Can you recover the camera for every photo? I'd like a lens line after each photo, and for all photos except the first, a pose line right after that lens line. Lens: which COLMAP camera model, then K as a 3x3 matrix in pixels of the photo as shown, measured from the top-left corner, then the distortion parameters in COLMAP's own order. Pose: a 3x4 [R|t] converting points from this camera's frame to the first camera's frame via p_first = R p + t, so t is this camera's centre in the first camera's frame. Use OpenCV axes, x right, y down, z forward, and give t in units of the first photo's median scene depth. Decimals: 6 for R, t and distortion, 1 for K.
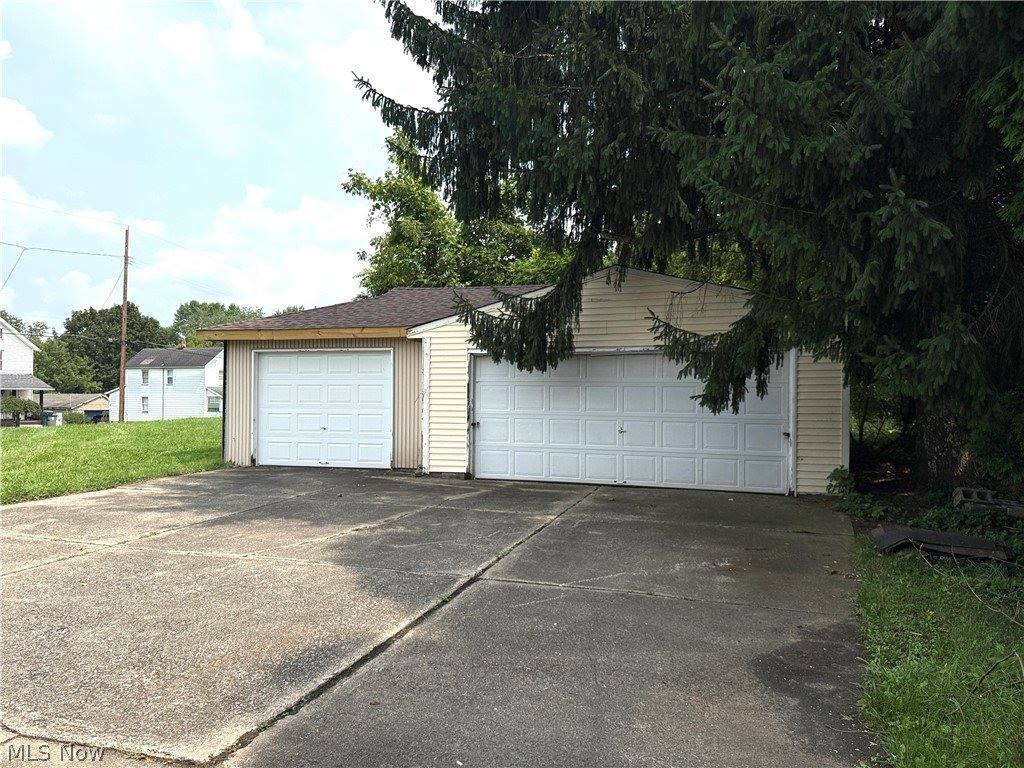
lens RADIAL K [[716.7, 0, 512.0], [0, 716.7, 384.0], [0, 0, 1]] dist [-0.001229, -0.000898]
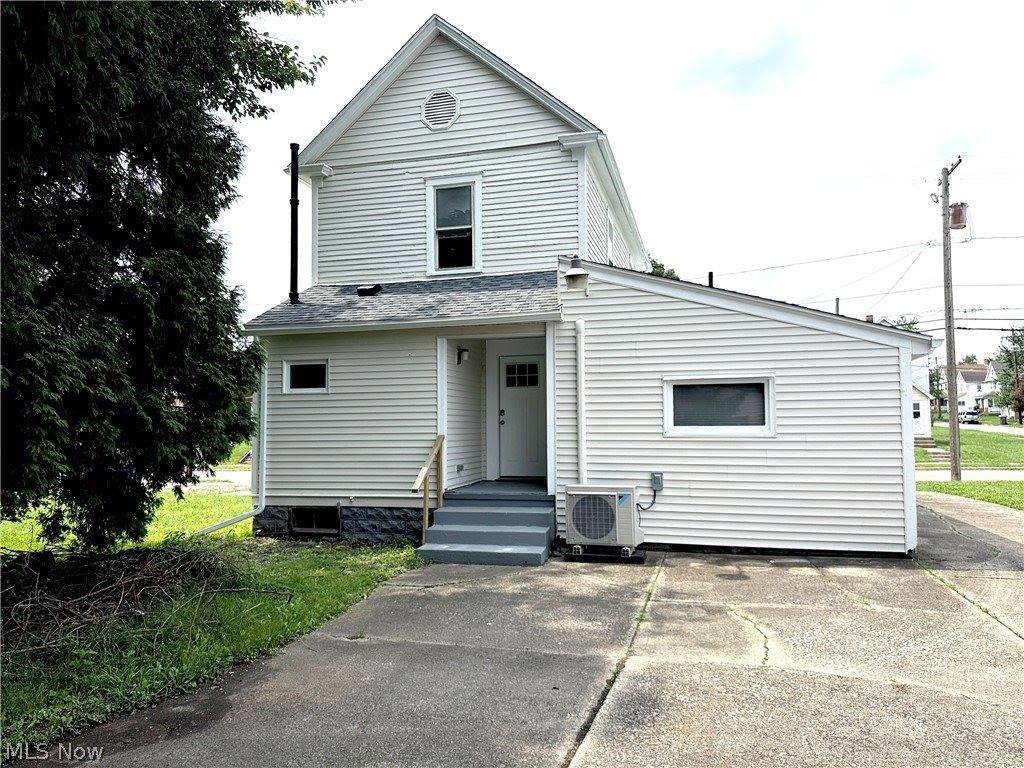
lens RADIAL K [[716.7, 0, 512.0], [0, 716.7, 384.0], [0, 0, 1]] dist [-0.001229, -0.000898]
pose [[-0.999992, 0.003678, -0.001727, -0.099665], [0.003800, 0.997011, -0.077164, -0.012797], [0.001438, -0.077170, -0.997017, 2.131145]]
